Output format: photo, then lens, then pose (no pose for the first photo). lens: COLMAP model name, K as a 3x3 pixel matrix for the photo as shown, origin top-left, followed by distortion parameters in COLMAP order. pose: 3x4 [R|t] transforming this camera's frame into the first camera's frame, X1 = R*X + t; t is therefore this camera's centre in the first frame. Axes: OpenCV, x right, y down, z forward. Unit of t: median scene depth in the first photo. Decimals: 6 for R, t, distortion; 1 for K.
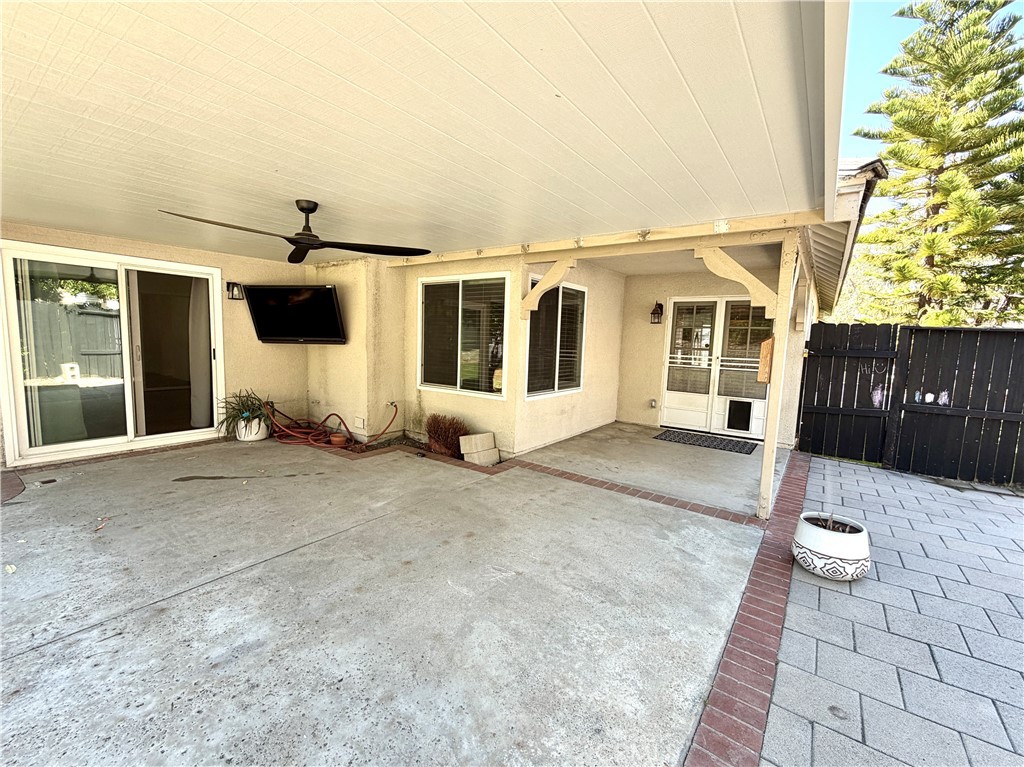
lens RADIAL K [[422.2, 0, 512.0], [0, 422.2, 383.5], [0, 0, 1]] dist [-0.008285, -0.000023]
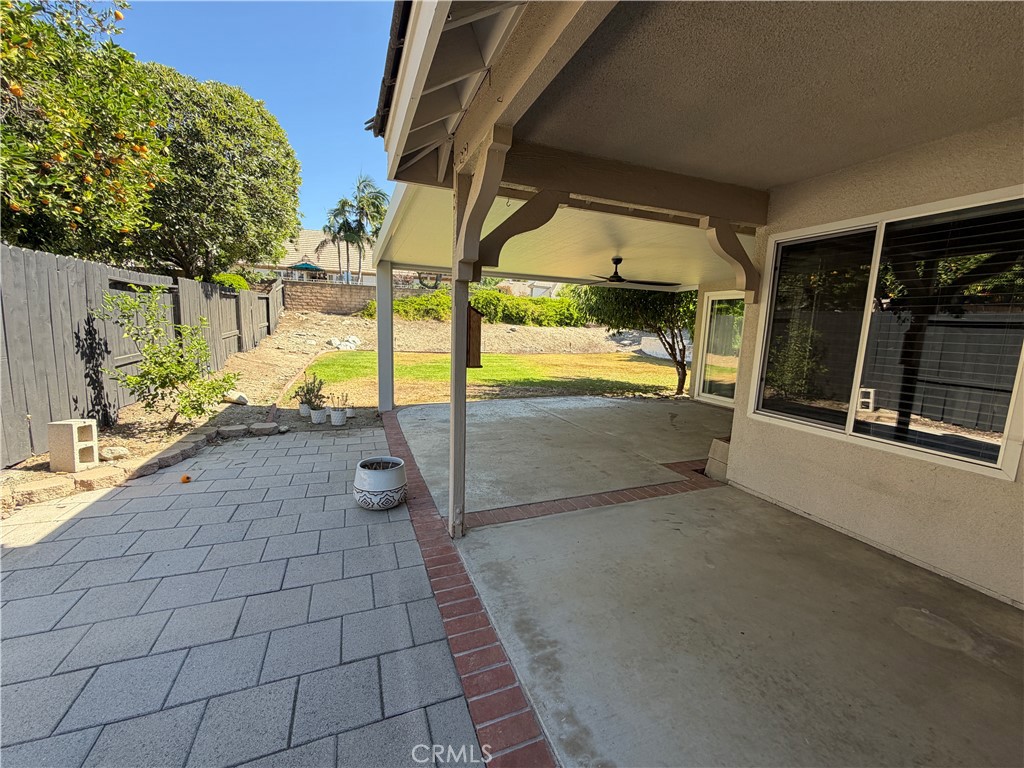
lens RADIAL K [[422.2, 0, 512.0], [0, 422.2, 384.0], [0, 0, 1]] dist [-0.008285, -0.000023]
pose [[-0.531652, 0.064471, -0.844505, 1.081182], [-0.139316, 0.976860, 0.162281, -0.093982], [0.835426, 0.203930, -0.510368, 1.297983]]
